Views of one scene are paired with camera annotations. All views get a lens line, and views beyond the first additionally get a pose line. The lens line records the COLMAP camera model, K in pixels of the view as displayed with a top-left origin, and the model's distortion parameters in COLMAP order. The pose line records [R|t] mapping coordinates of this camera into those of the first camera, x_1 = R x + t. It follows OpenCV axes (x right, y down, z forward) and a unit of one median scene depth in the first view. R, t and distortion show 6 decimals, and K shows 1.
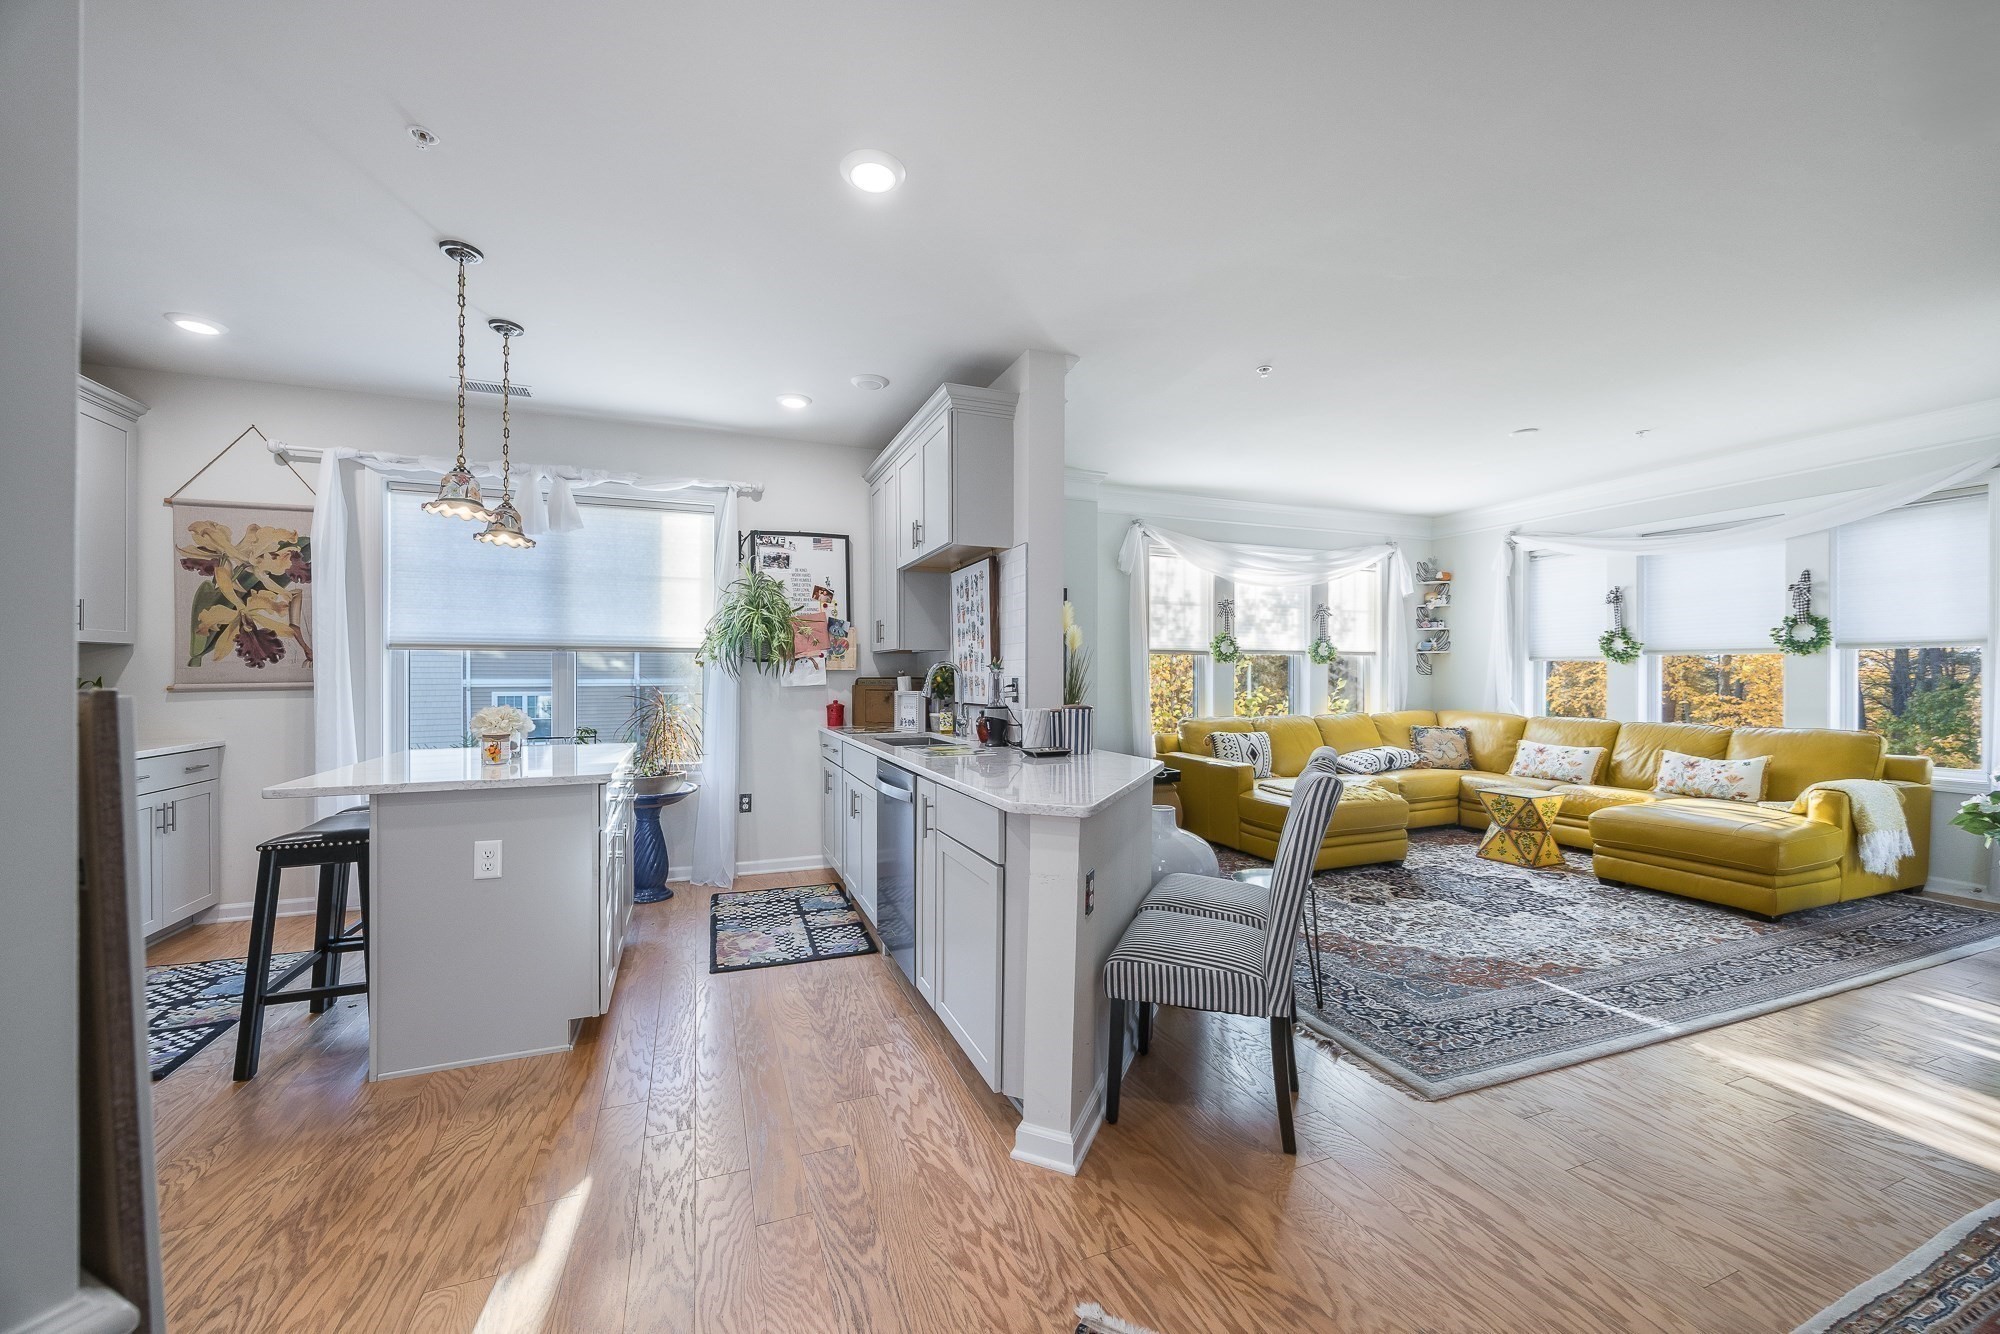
lens RADIAL K [[760.7, 0, 1005.1], [0, 760.7, 676.7], [0, 0, 1]] dist [-0.005644, 0.000291]
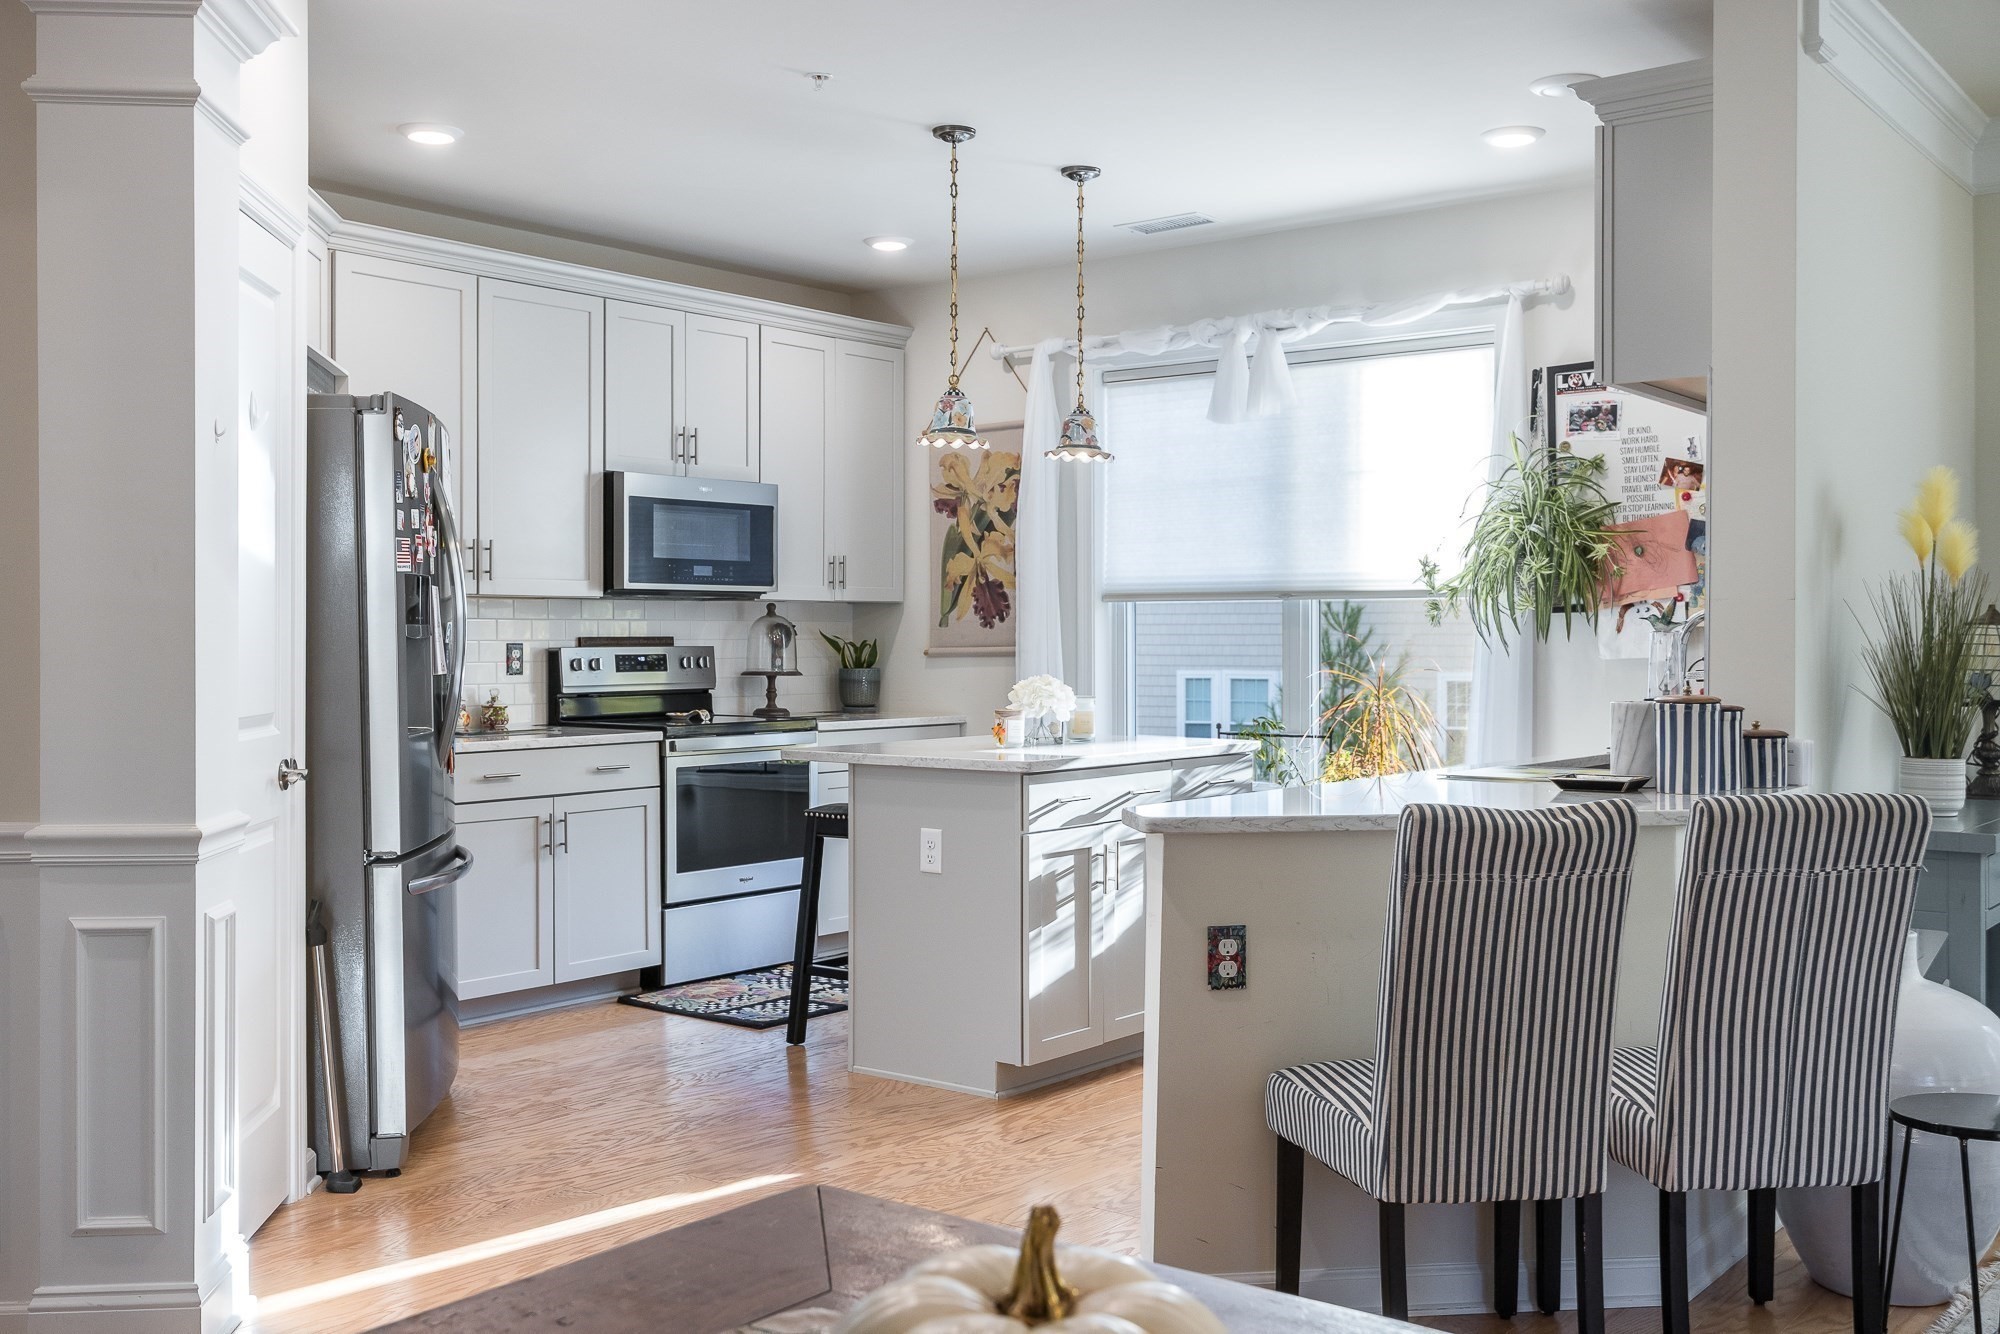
lens RADIAL K [[1921.5, 0, 997.4], [0, 1921.5, 661.4], [0, 0, 1]] dist [-0.006092, 0.000000]
pose [[0.493072, 0.011345, -0.869915, 0.802372], [-0.002370, 0.999929, 0.011698, 0.000020], [0.869985, -0.003706, 0.493064, -0.006139]]
